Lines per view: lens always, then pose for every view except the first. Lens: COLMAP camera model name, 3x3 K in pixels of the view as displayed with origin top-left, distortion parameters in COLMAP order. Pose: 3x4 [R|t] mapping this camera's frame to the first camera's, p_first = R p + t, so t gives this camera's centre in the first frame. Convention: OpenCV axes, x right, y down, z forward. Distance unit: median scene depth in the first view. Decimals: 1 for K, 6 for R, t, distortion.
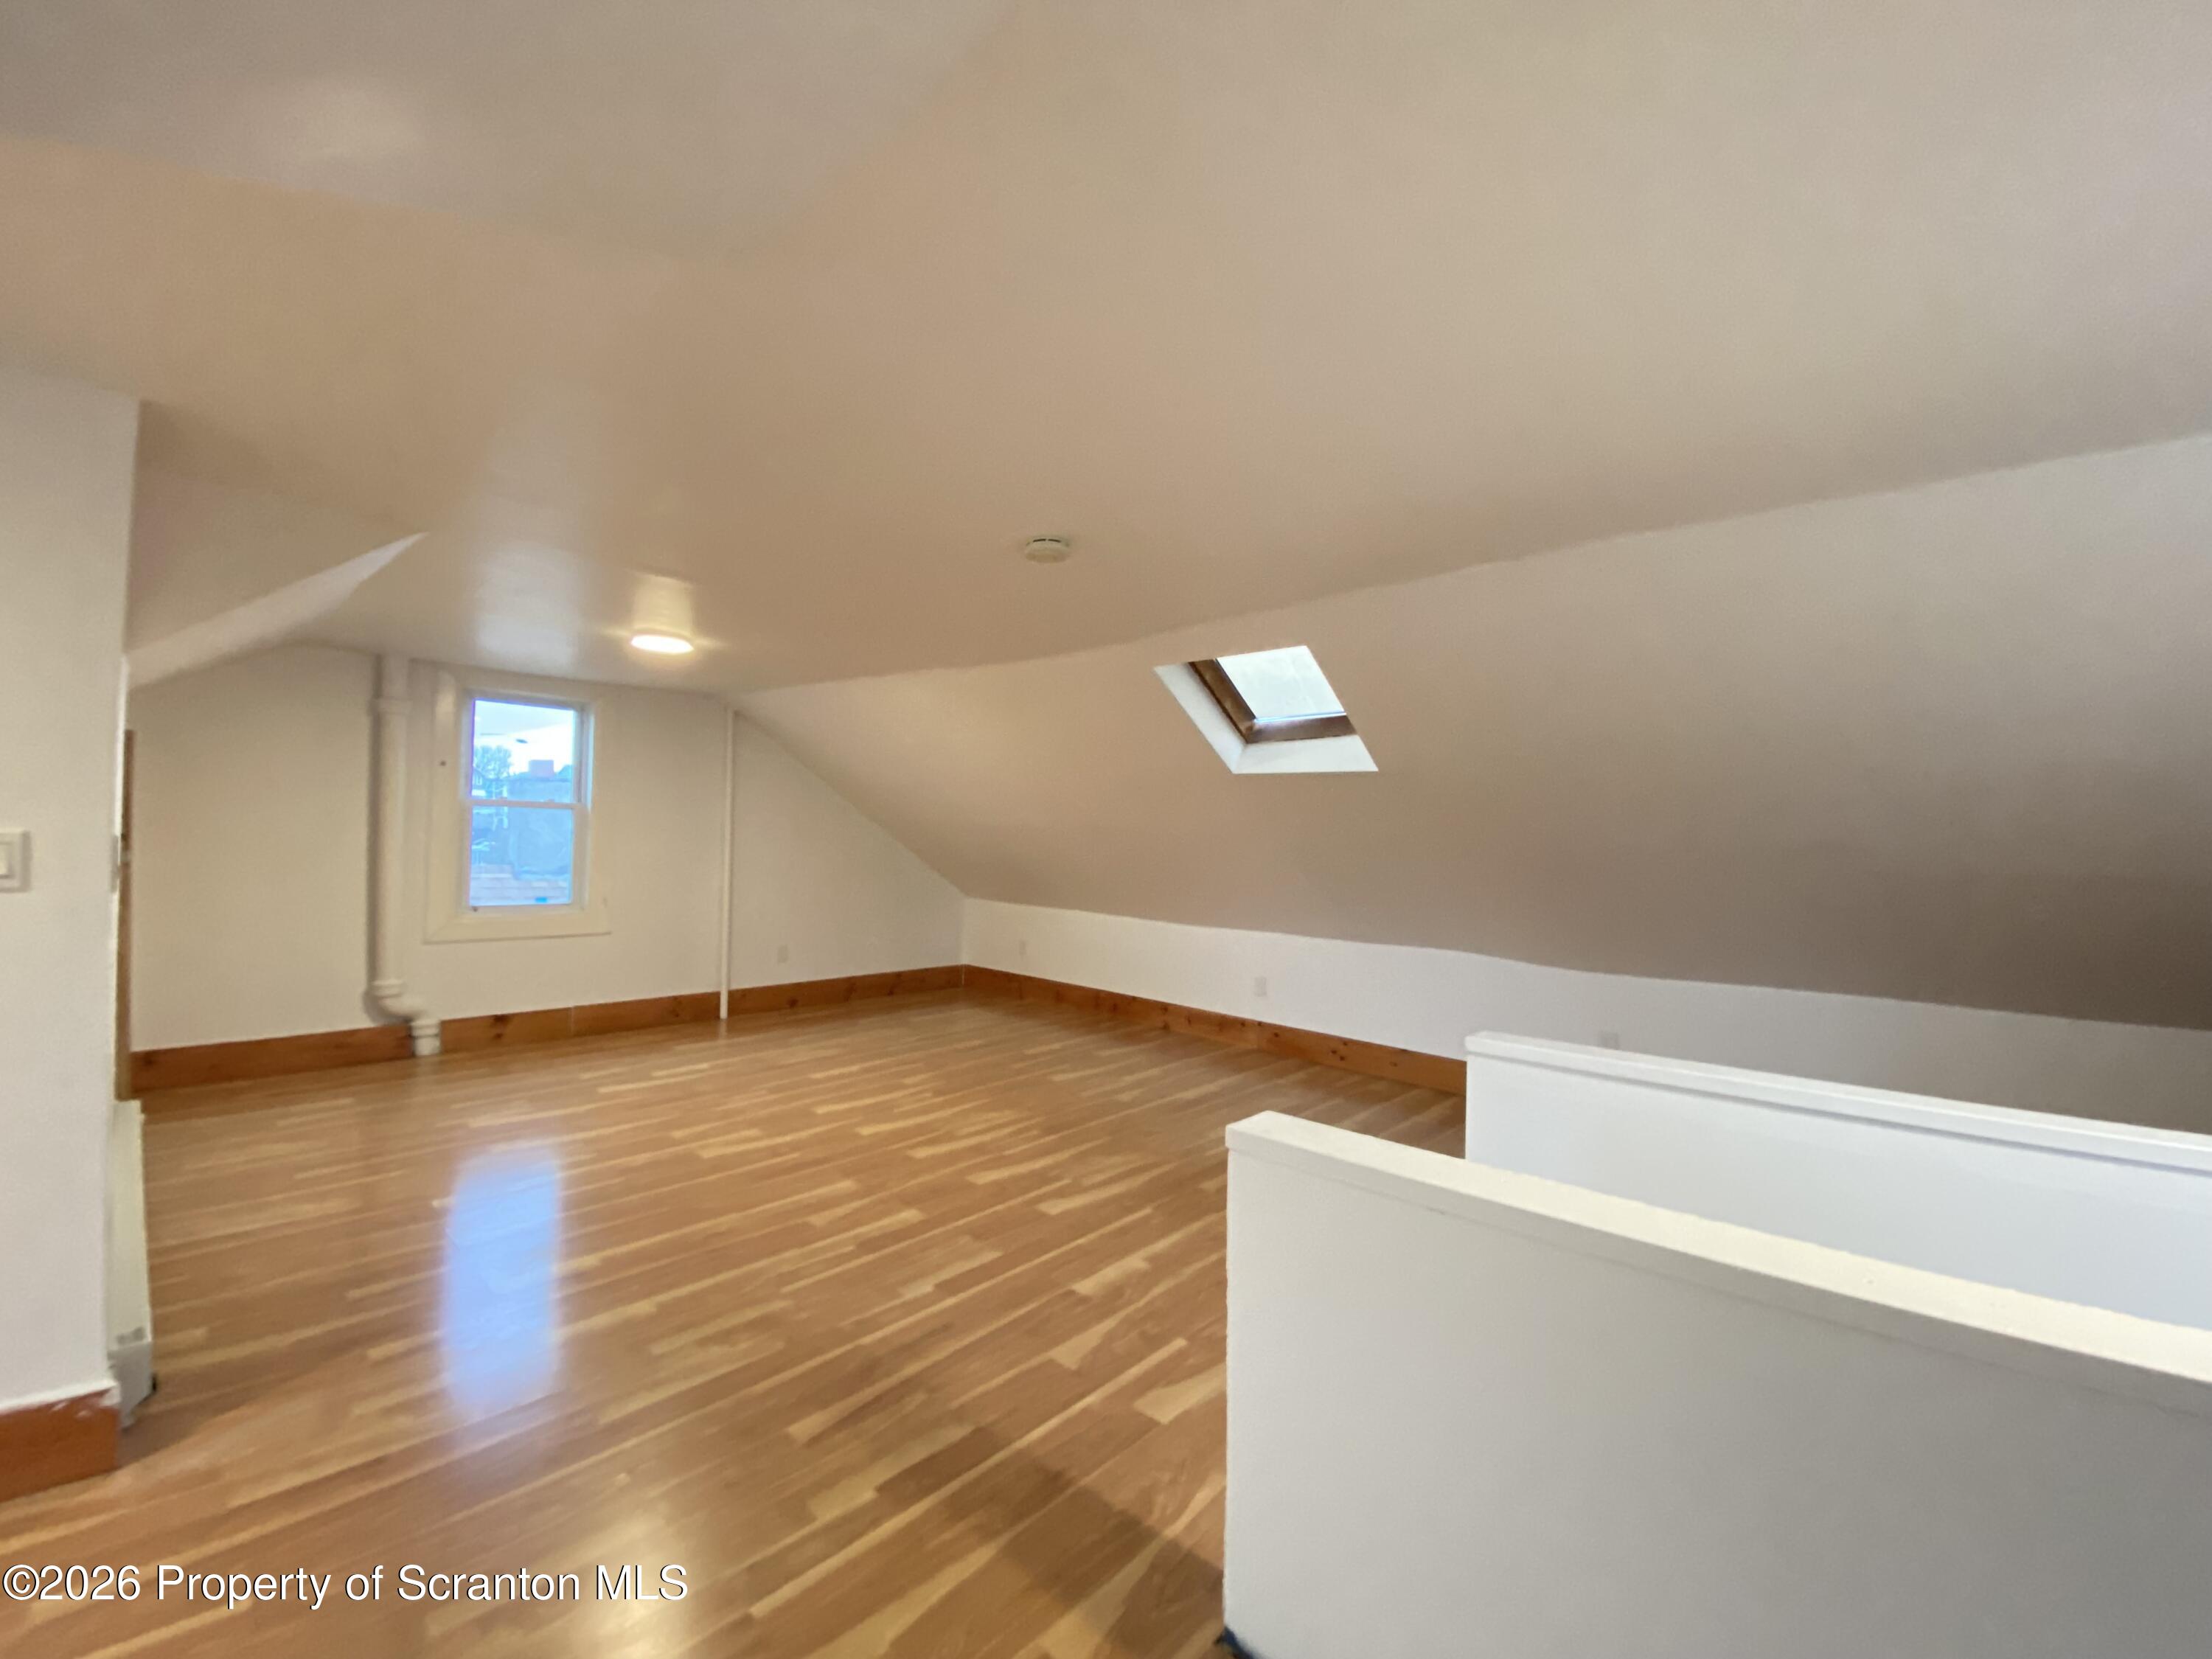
lens RADIAL K [[899.0, 0, 1105.9], [0, 899.0, 833.2], [0, 0, 1]] dist [0.004917, -0.013600]
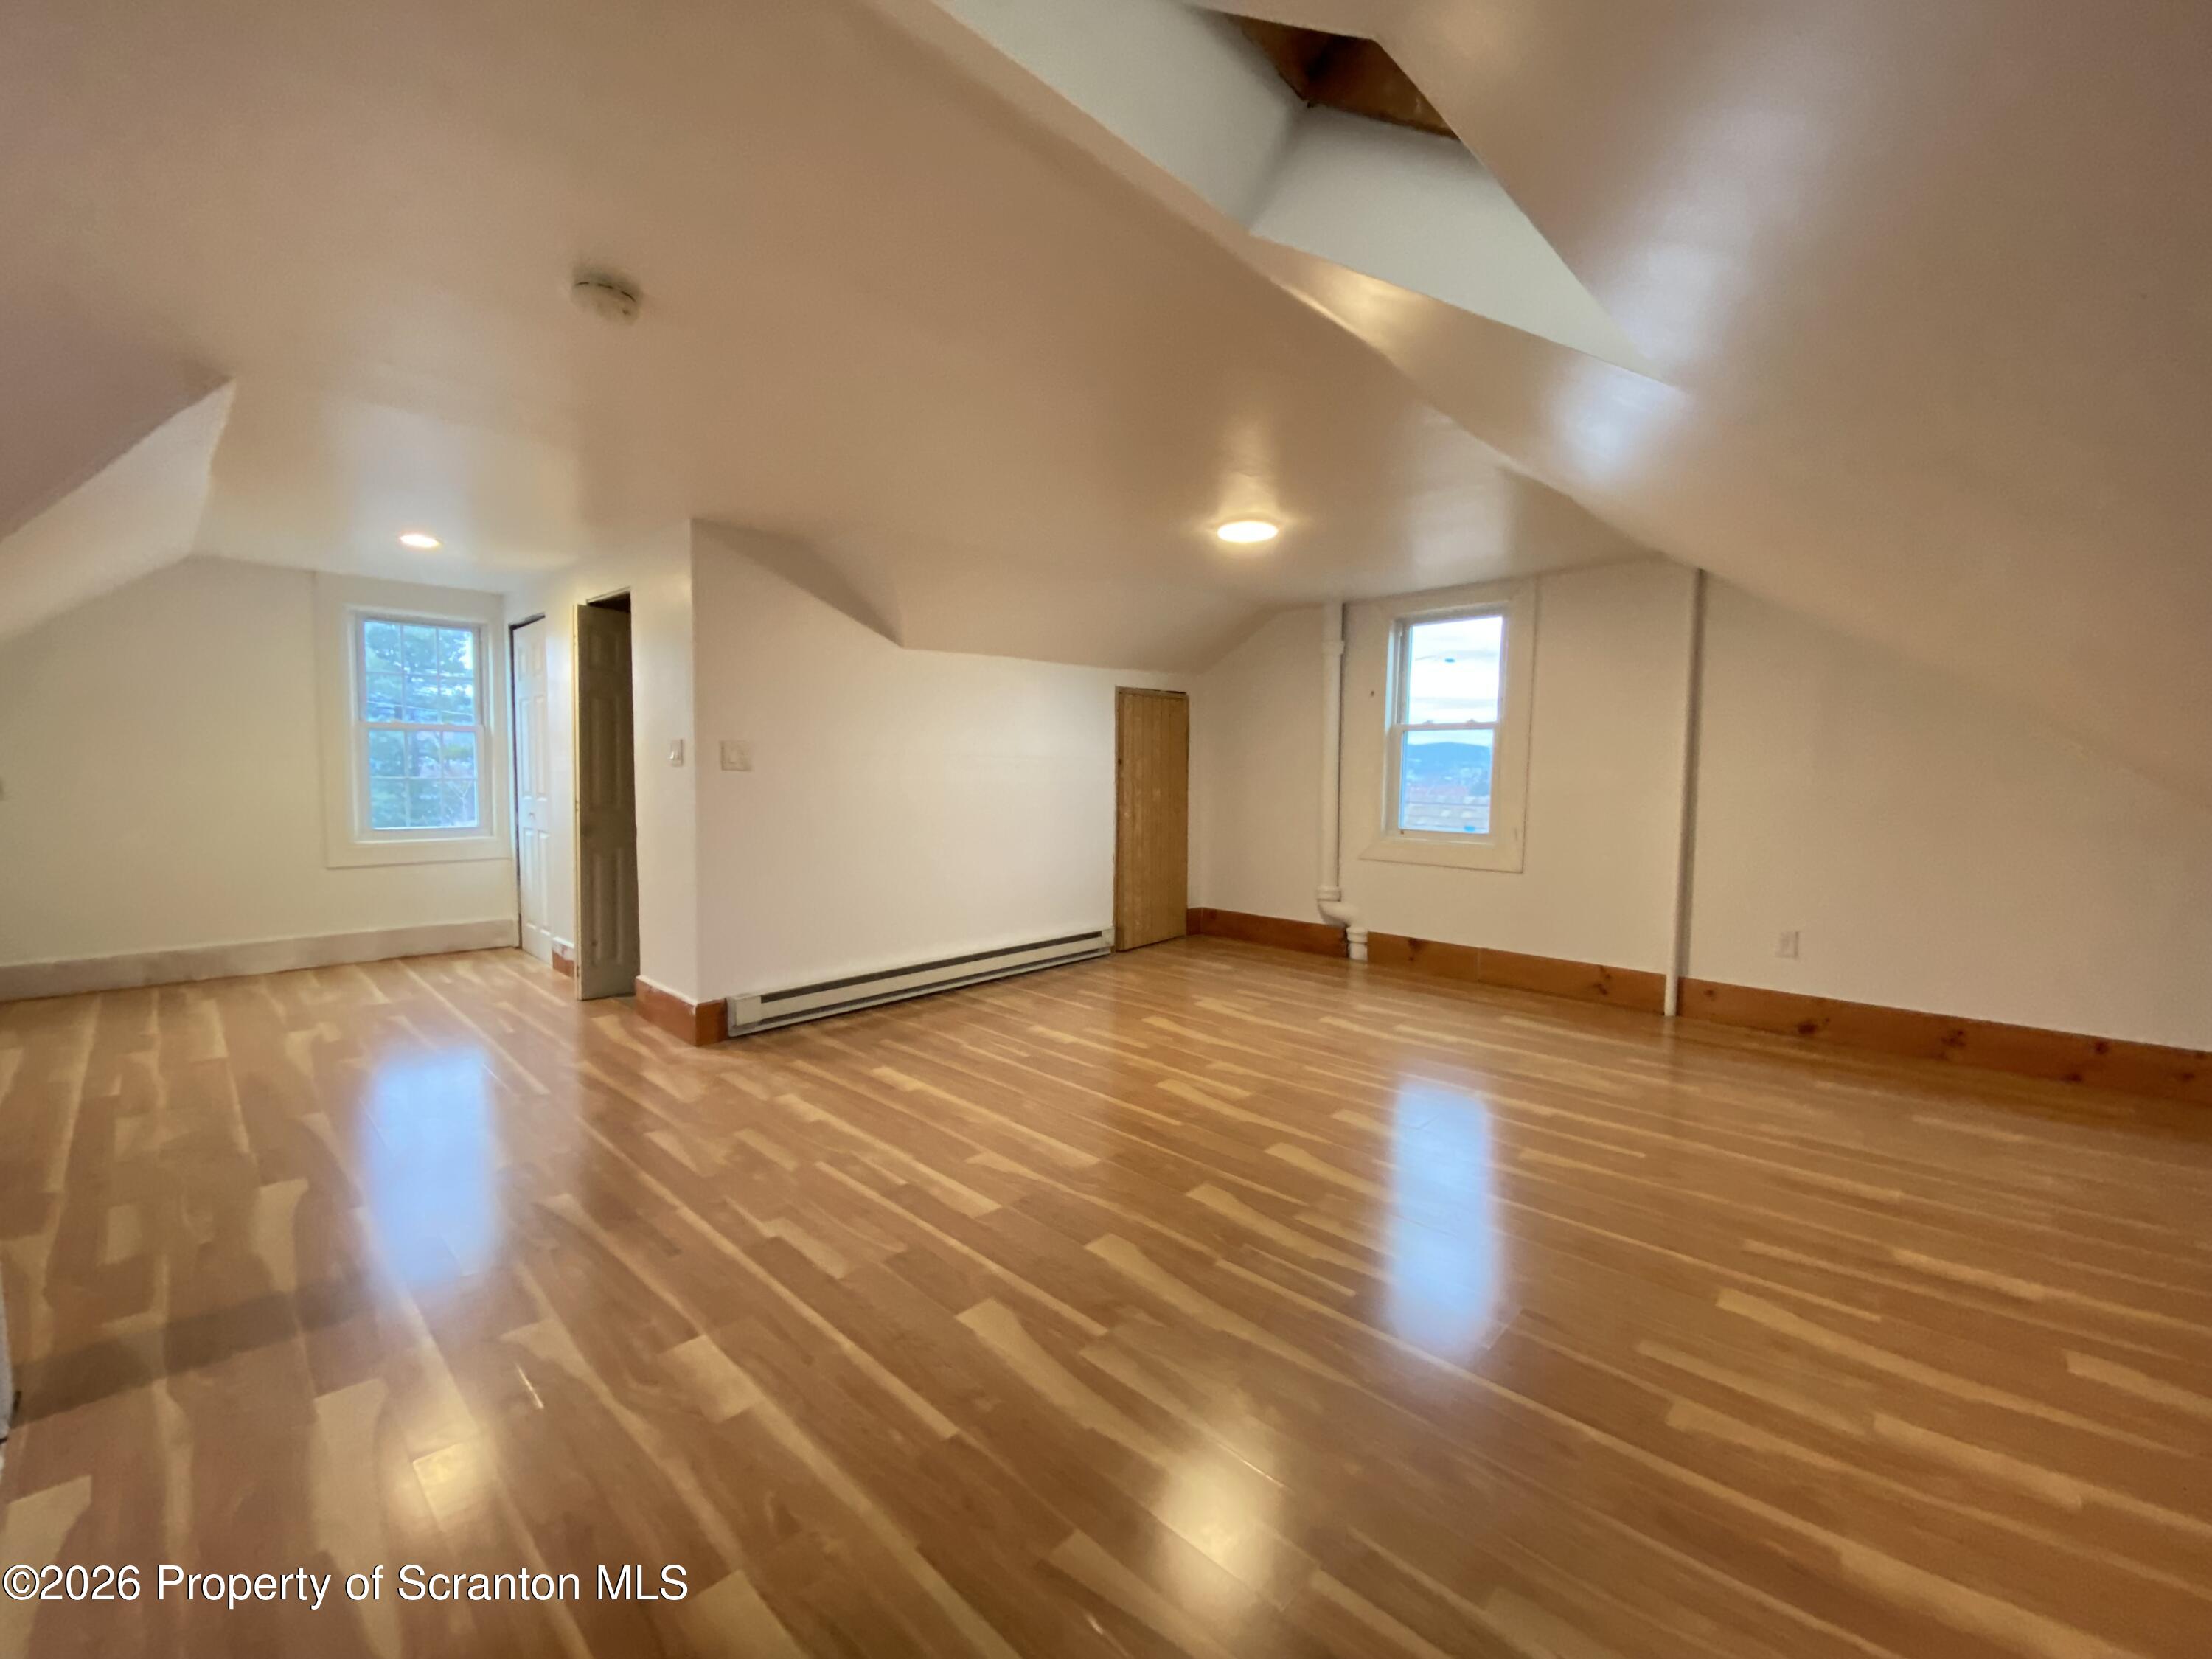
lens RADIAL K [[899.0, 0, 1113.8], [0, 899.0, 825.9], [0, 0, 1]] dist [0.004917, -0.013600]
pose [[-0.012859, 0.037288, -0.999222, 0.435003], [-0.009904, 0.999251, 0.037417, 0.056805], [0.999868, 0.010378, -0.012480, 0.906687]]
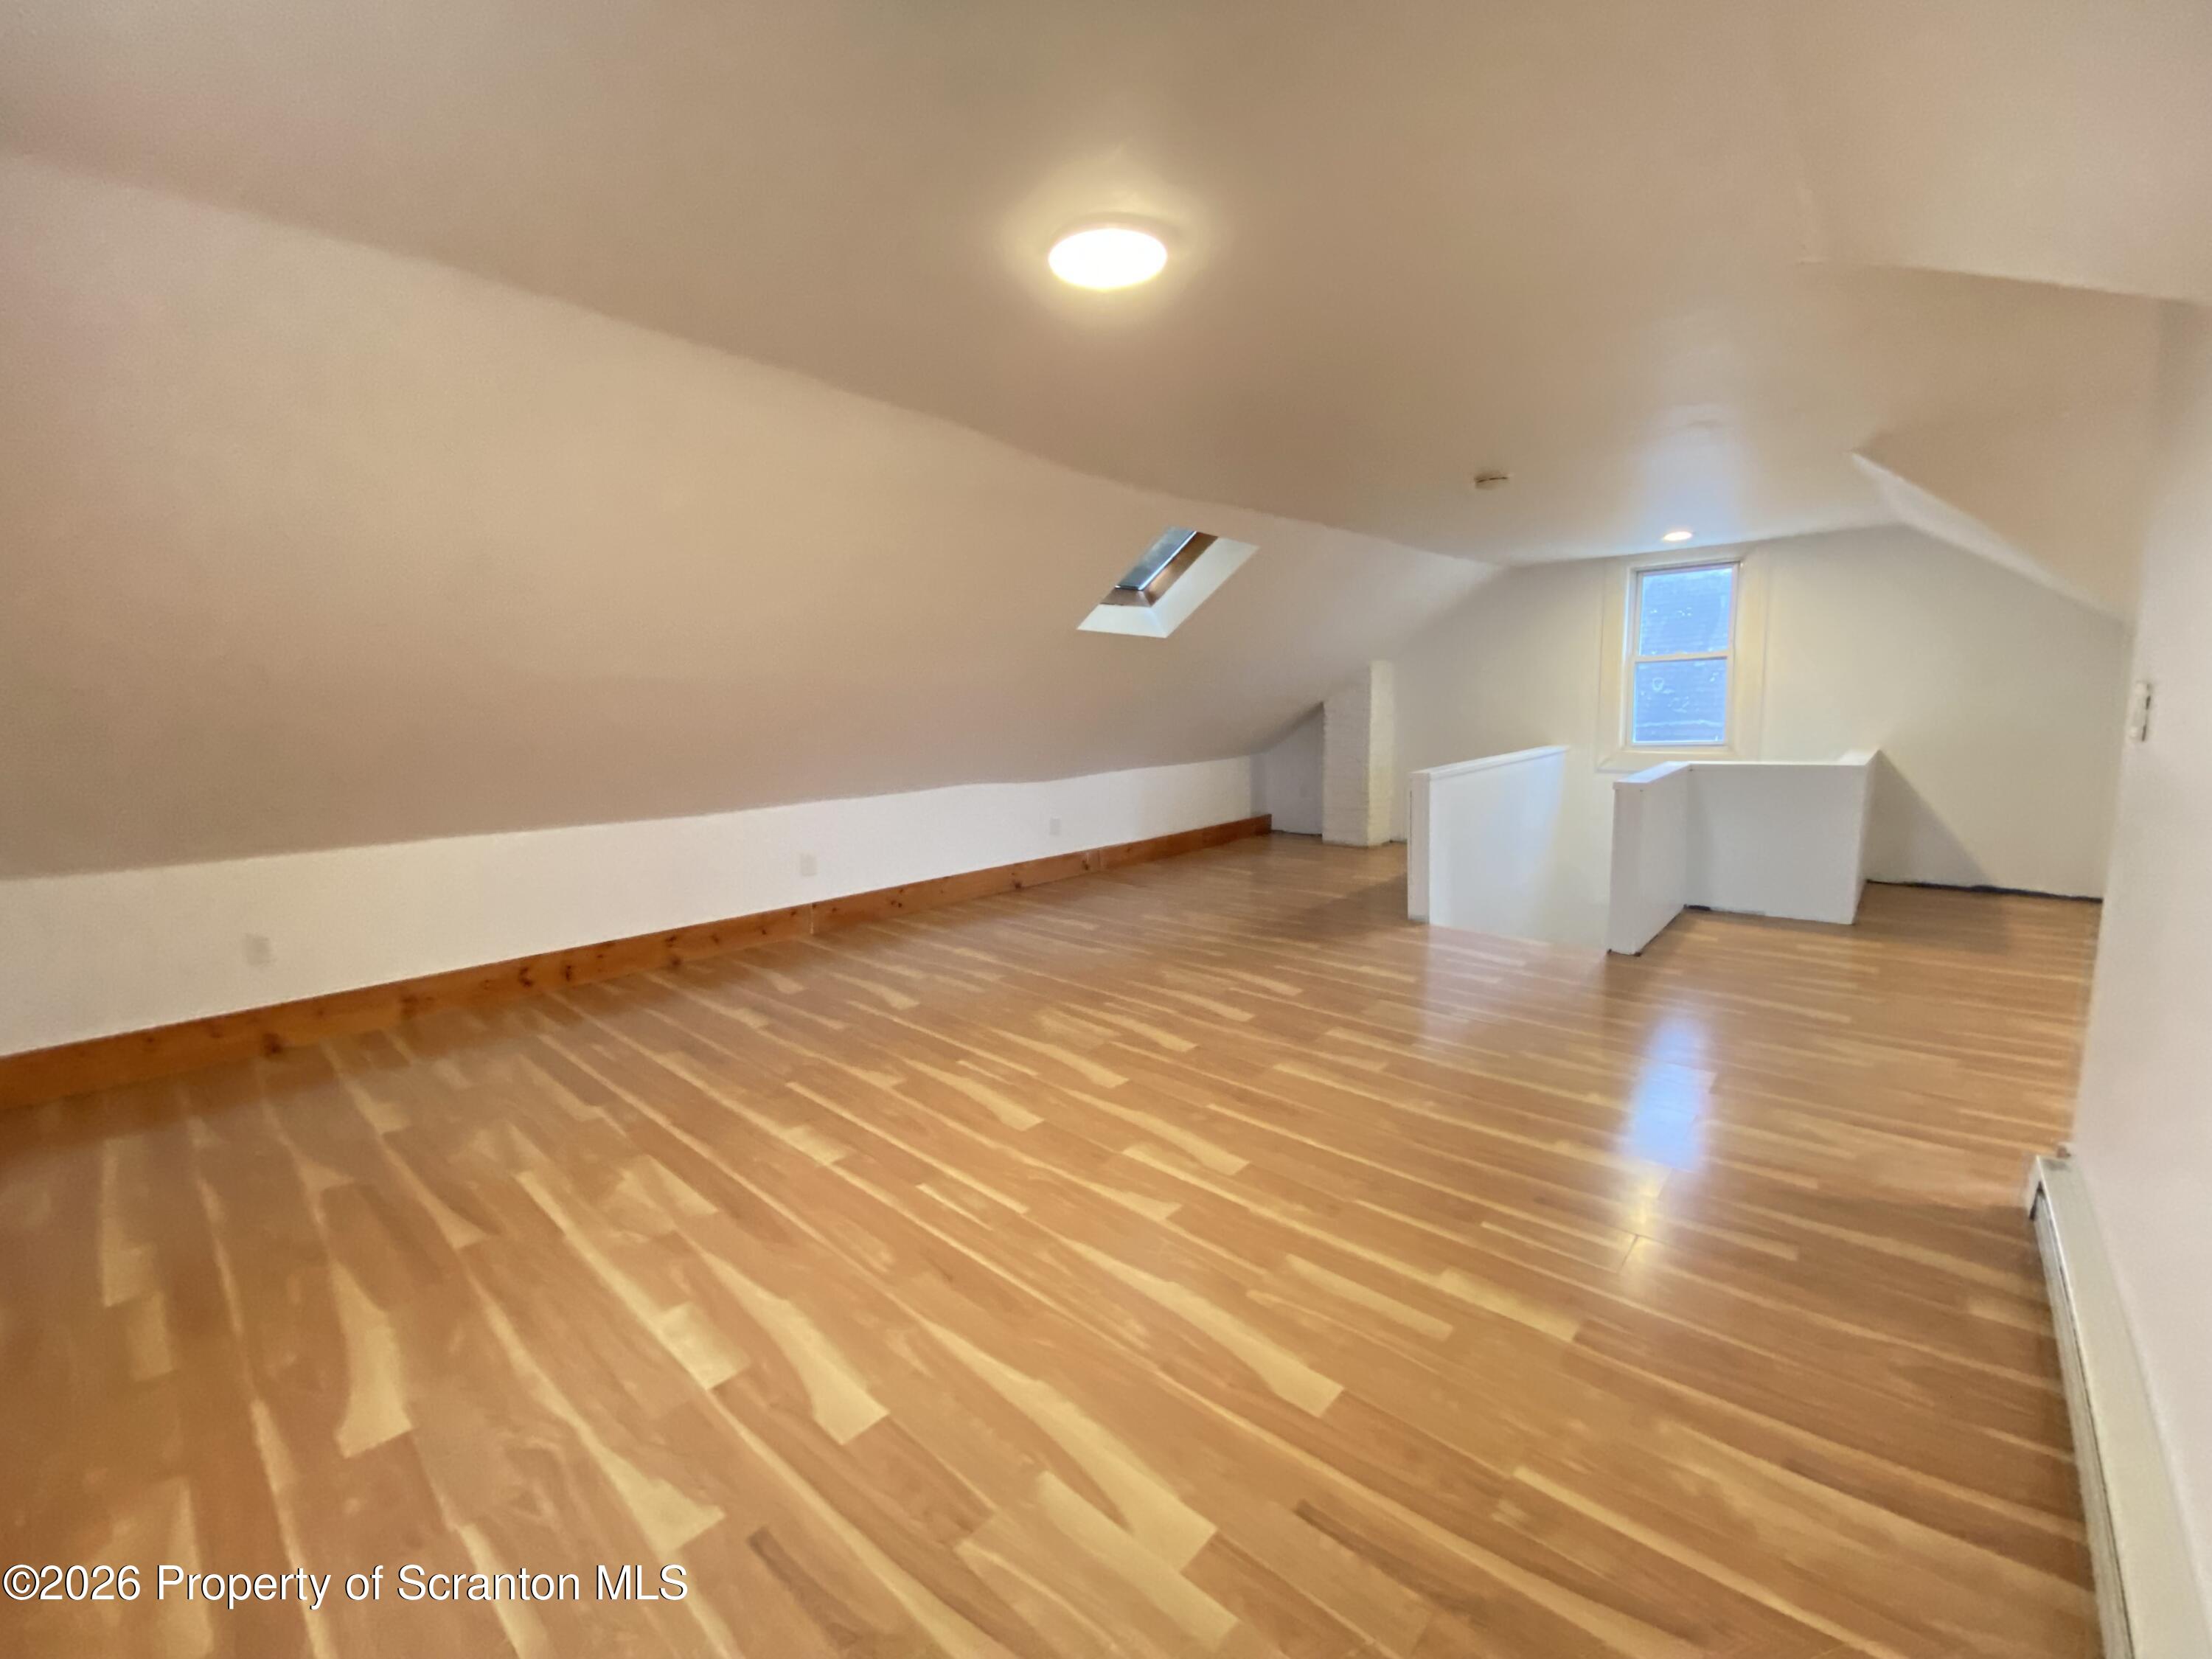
lens RADIAL K [[899.0, 0, 1107.6], [0, 899.0, 825.3], [0, 0, 1]] dist [0.004917, -0.013600]
pose [[-0.009140, -0.165179, 0.986221, -1.013555], [0.023466, 0.985955, 0.165352, -0.009283], [-0.999683, 0.024654, -0.005136, 1.037594]]
